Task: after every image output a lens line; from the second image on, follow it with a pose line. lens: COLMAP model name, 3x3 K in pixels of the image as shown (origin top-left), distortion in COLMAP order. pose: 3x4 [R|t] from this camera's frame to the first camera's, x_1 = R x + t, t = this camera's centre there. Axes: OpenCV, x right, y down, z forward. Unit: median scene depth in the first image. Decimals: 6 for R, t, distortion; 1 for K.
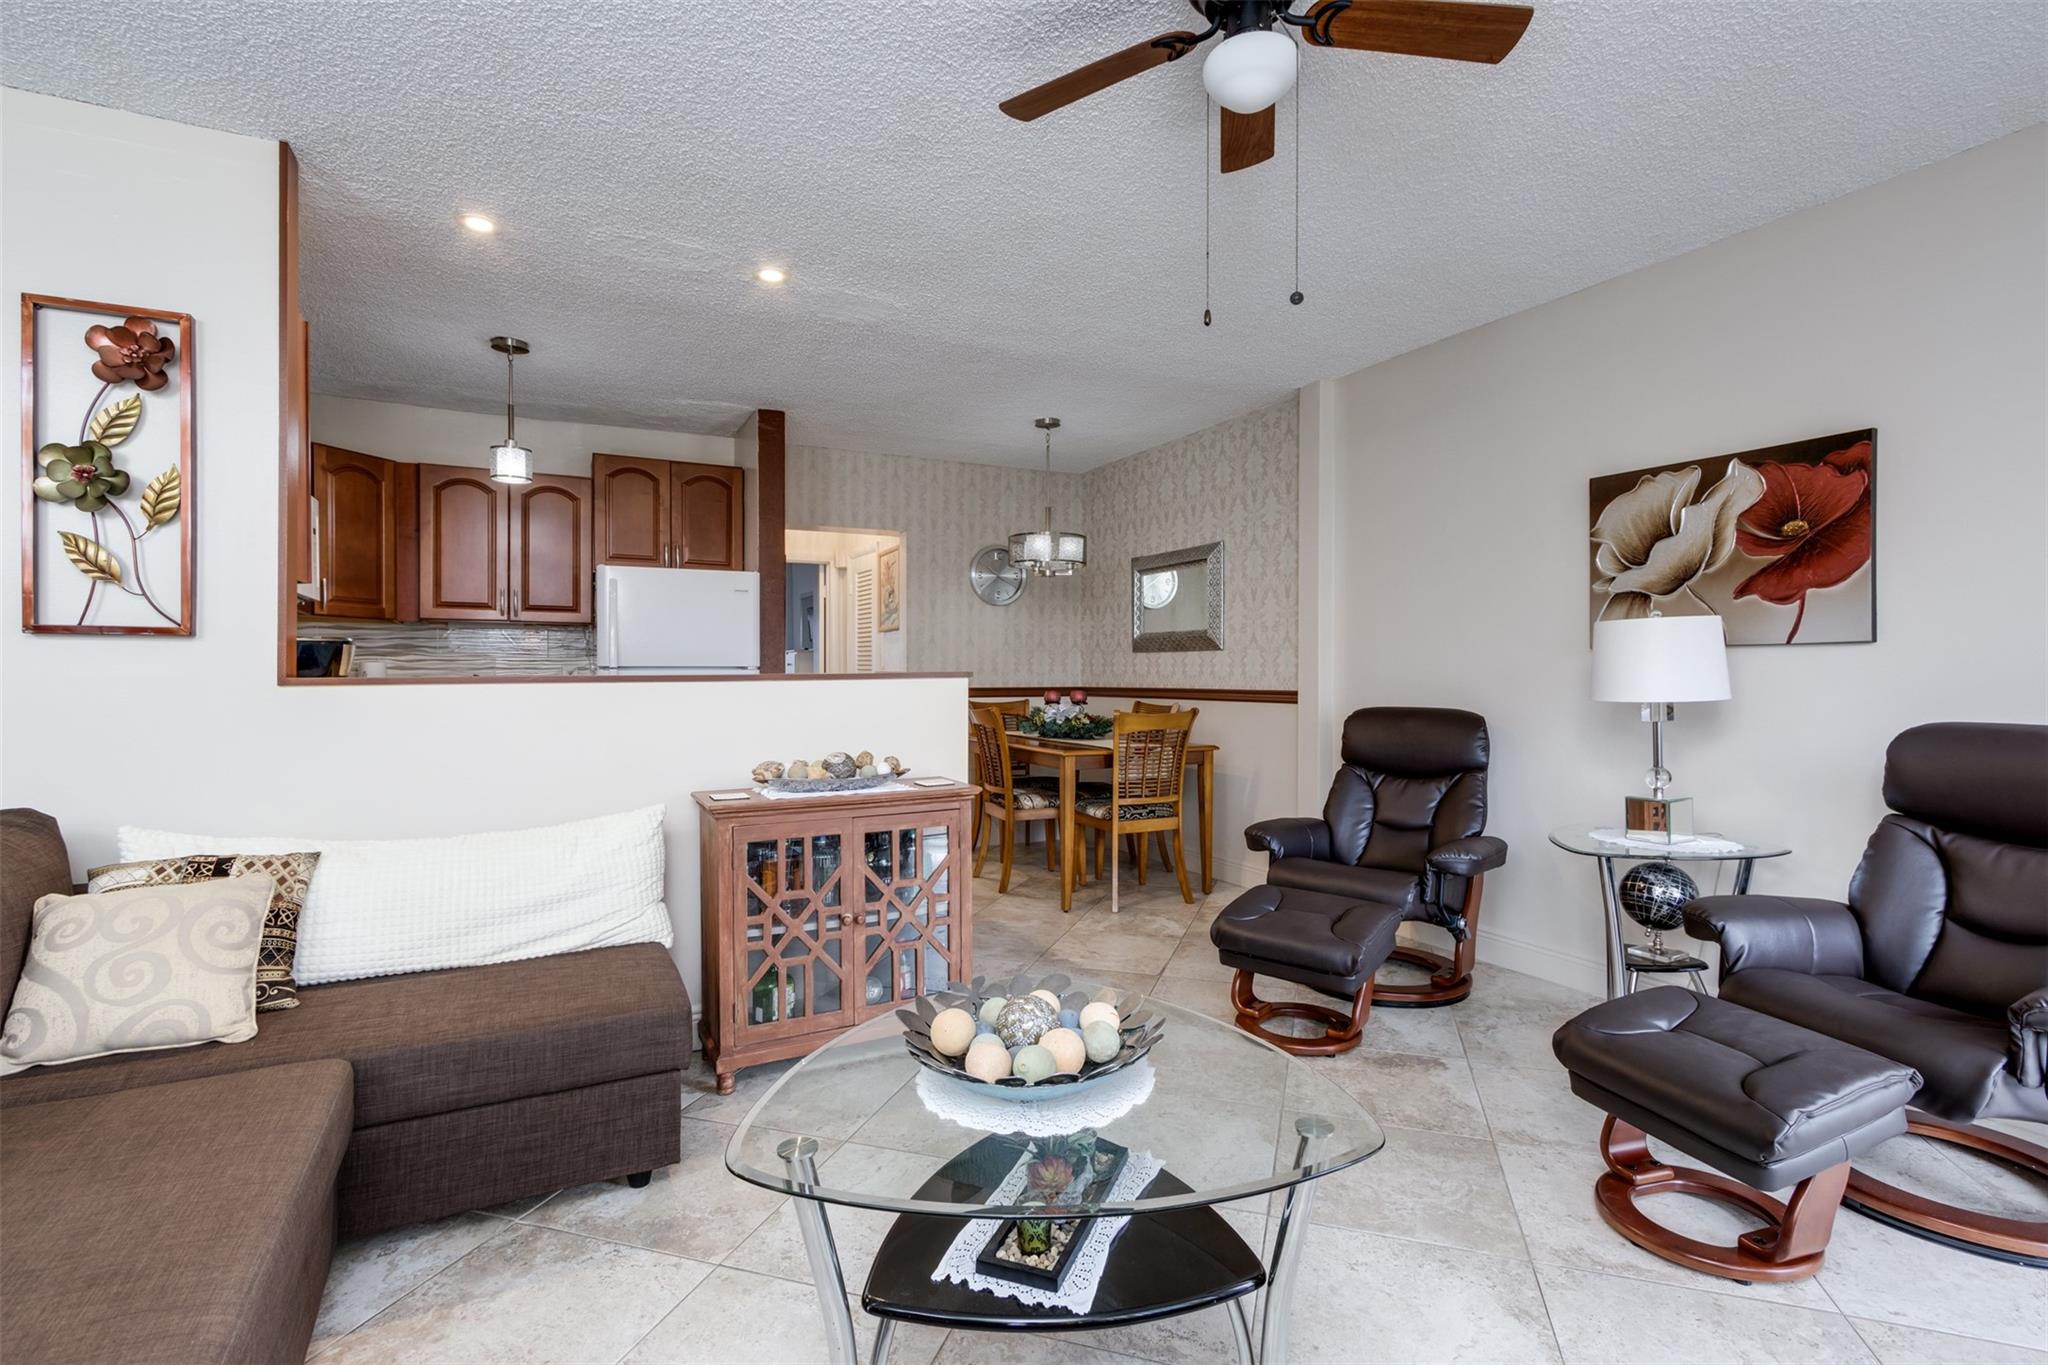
lens RADIAL K [[942.6, 0, 1029.3], [0, 942.6, 671.3], [0, 0, 1]] dist [0.008024, -0.001349]
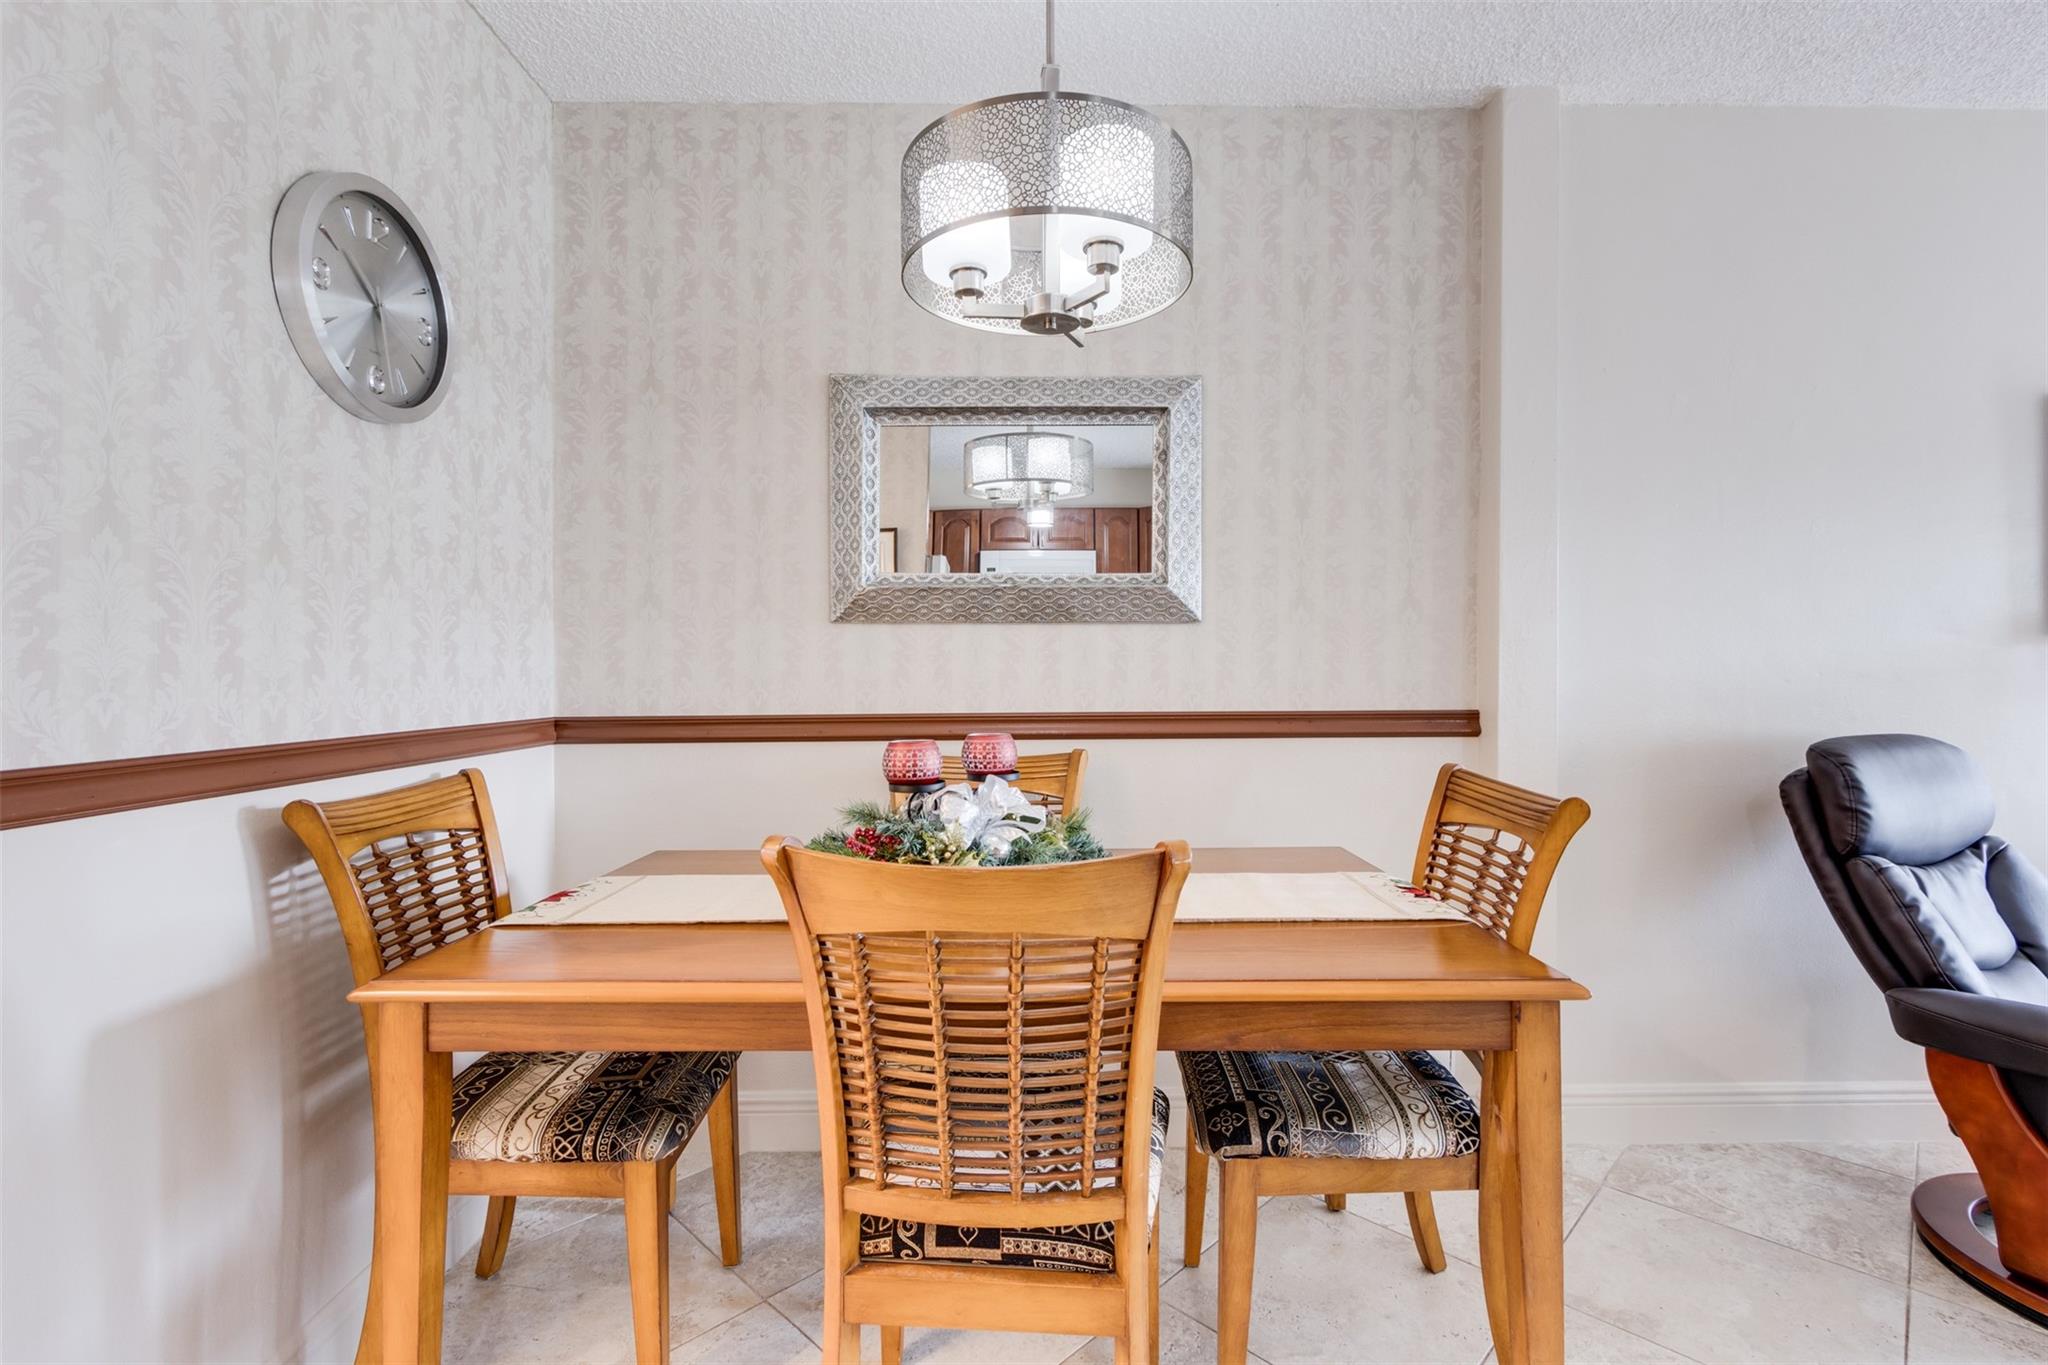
lens RADIAL K [[942.6, 0, 1050.0], [0, 942.6, 669.5], [0, 0, 1]] dist [0.008024, -0.001349]
pose [[0.445826, -0.014667, 0.894999, -0.224251], [0.003385, 0.999886, 0.014700, -0.007011], [-0.895113, -0.003525, 0.445825, 0.865344]]
